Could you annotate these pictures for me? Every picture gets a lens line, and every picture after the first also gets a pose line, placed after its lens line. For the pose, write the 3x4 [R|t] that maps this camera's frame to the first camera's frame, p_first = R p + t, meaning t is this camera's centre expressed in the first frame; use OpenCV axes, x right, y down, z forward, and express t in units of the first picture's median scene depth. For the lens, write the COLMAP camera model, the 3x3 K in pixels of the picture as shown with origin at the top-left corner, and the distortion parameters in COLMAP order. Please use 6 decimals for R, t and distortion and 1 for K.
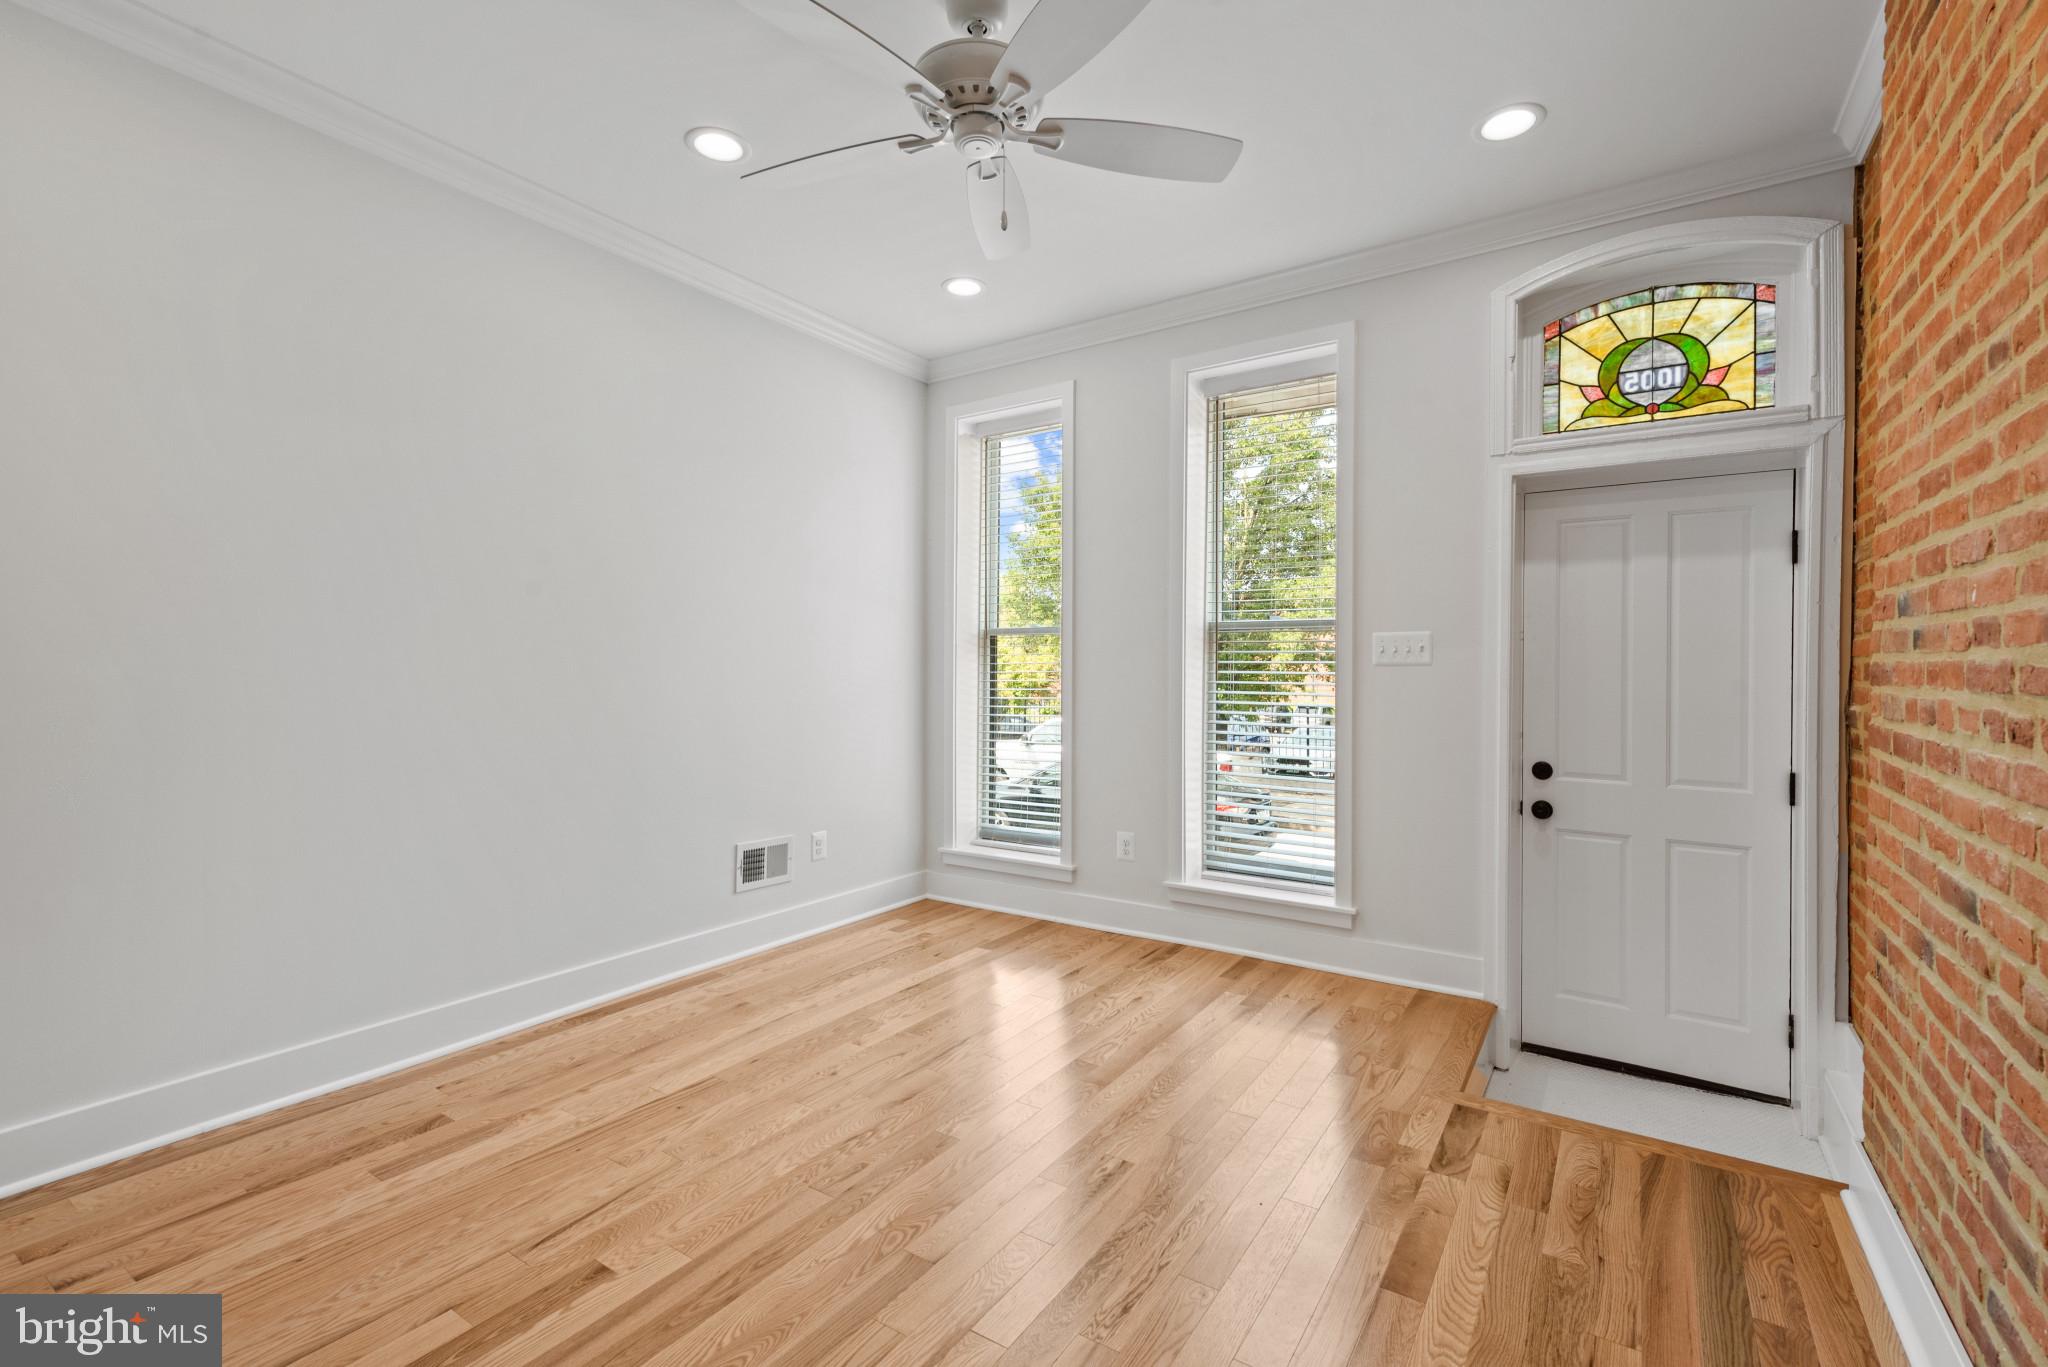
lens RADIAL K [[909.2, 0, 1029.0], [0, 909.2, 664.9], [0, 0, 1]] dist [0.008167, -0.001102]
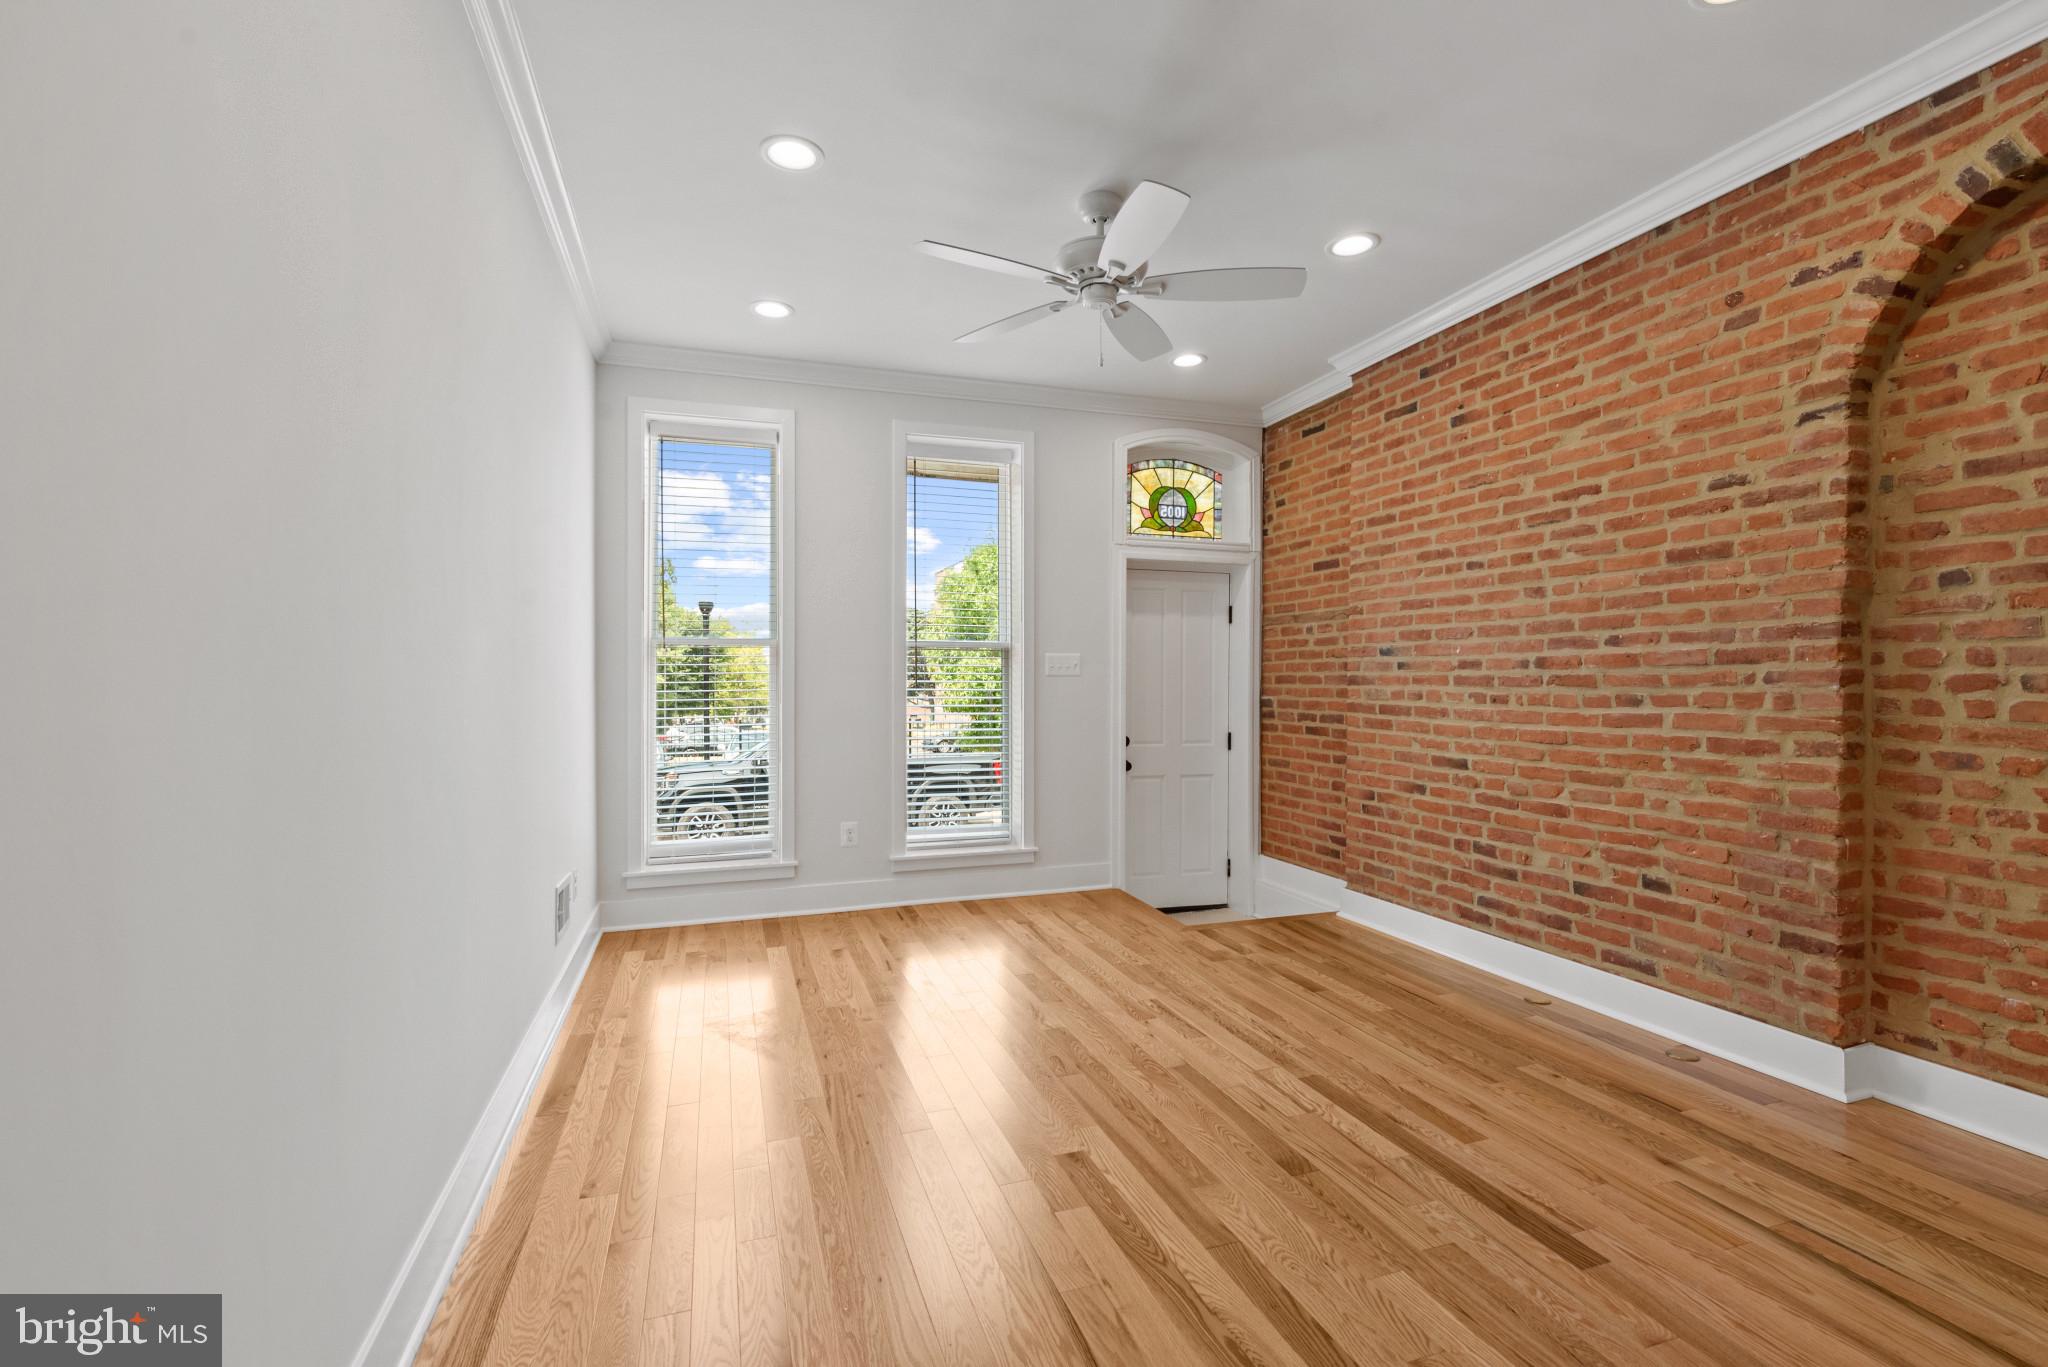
lens RADIAL K [[909.2, 0, 1031.0], [0, 909.2, 680.0], [0, 0, 1]] dist [0.008167, -0.001102]
pose [[0.607222, -0.001496, 0.794531, -0.894576], [-0.000499, 0.999997, 0.002265, 0.003965], [-0.794532, -0.001772, 0.607220, 0.169550]]
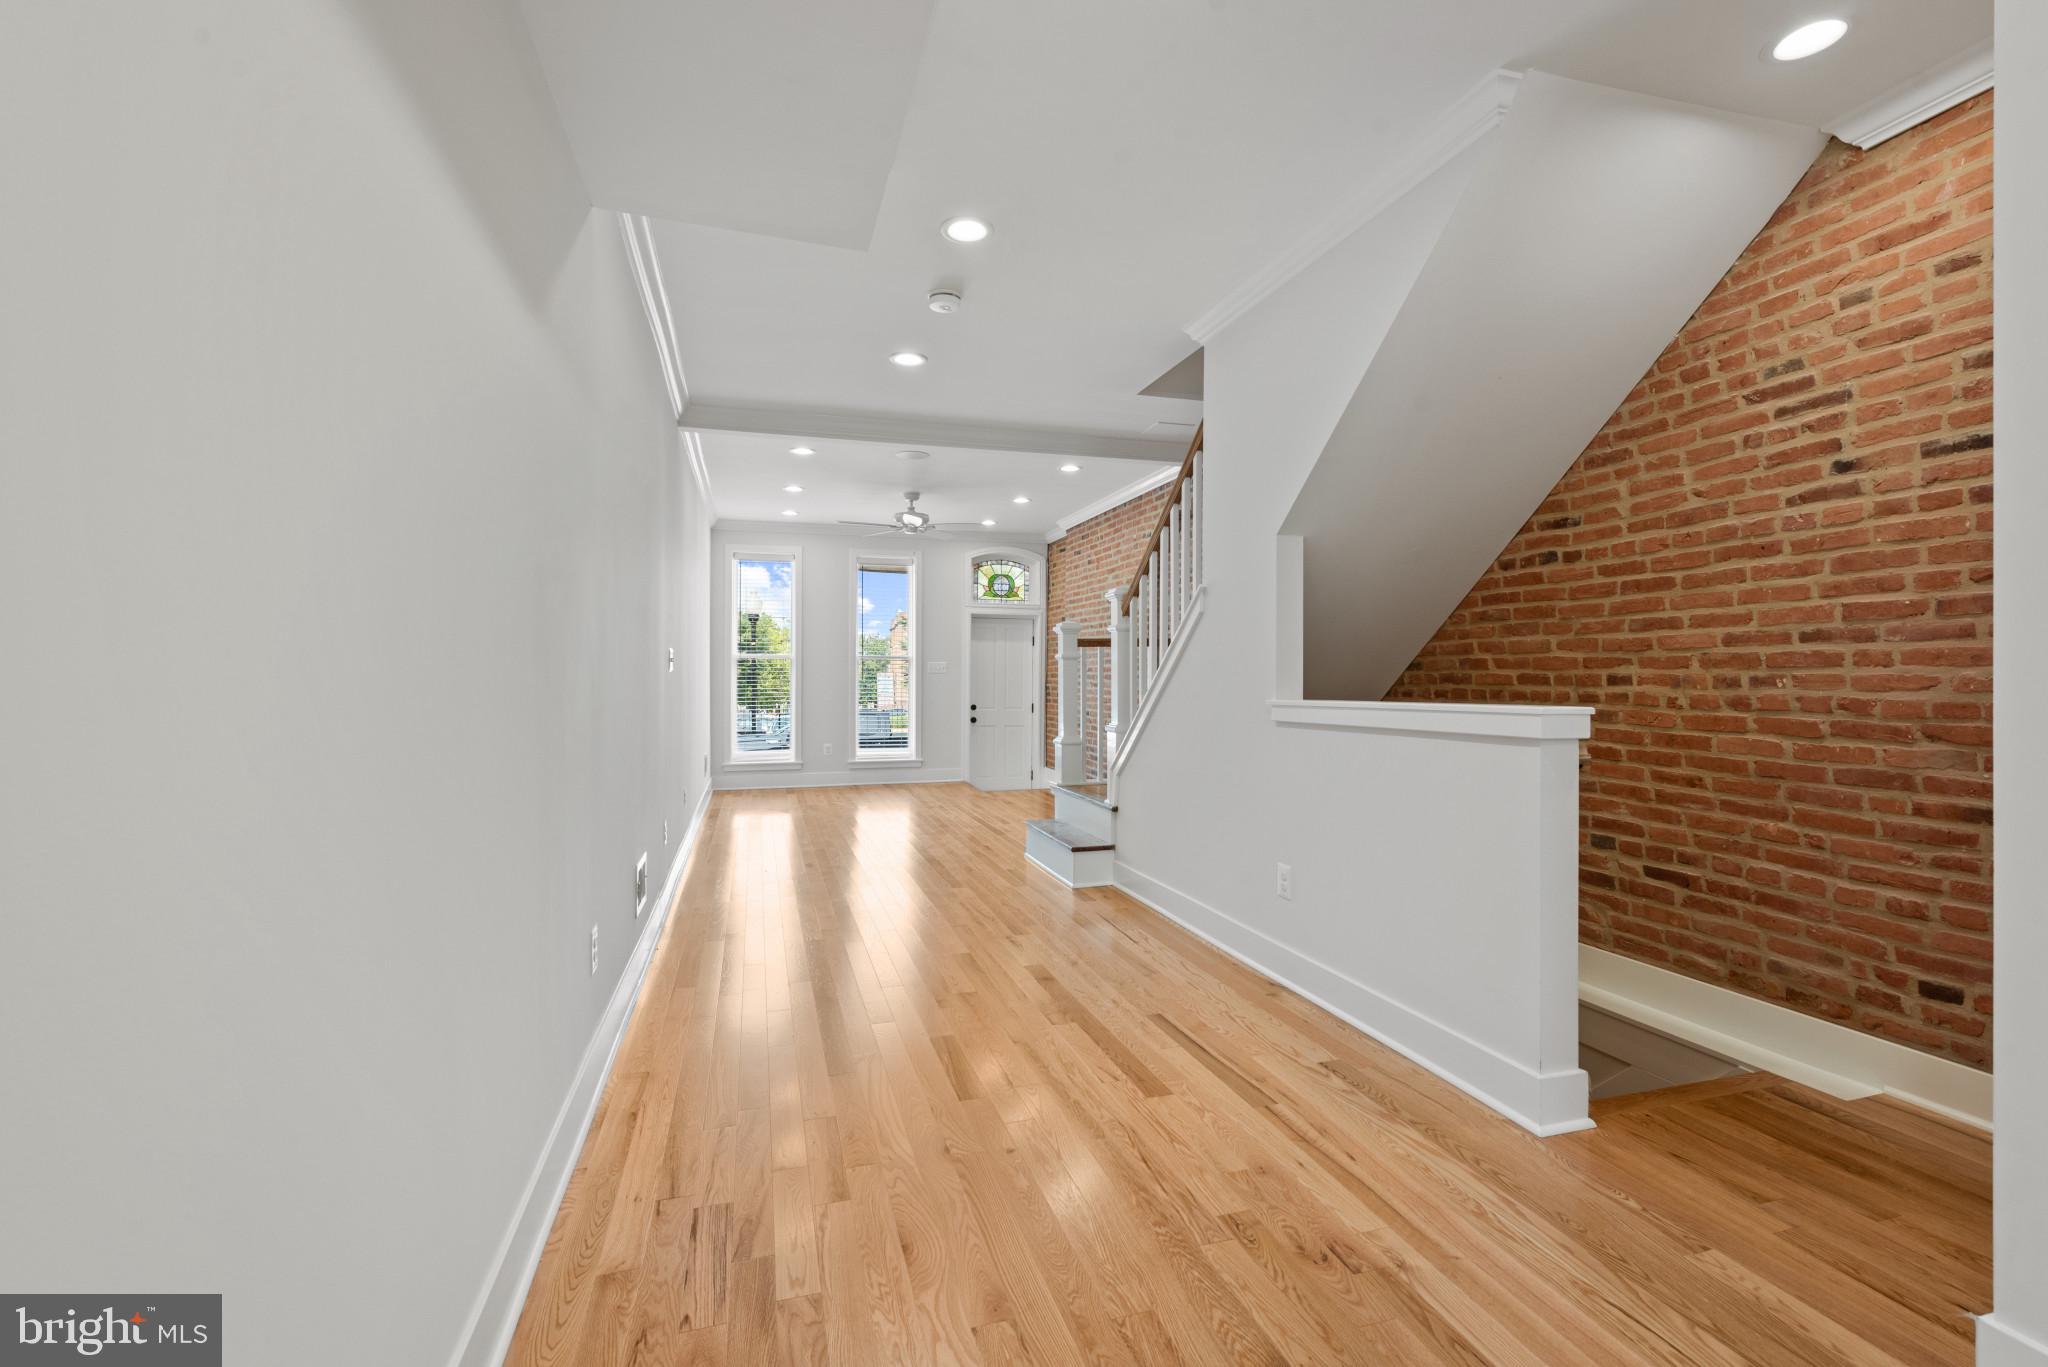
lens RADIAL K [[909.2, 0, 1023.7], [0, 909.2, 692.7], [0, 0, 1]] dist [0.008167, -0.001102]
pose [[0.645894, -0.010884, 0.763349, -1.855490], [-0.008506, 0.999734, 0.021452, -0.003189], [-0.763380, -0.020349, 0.645630, -1.243829]]
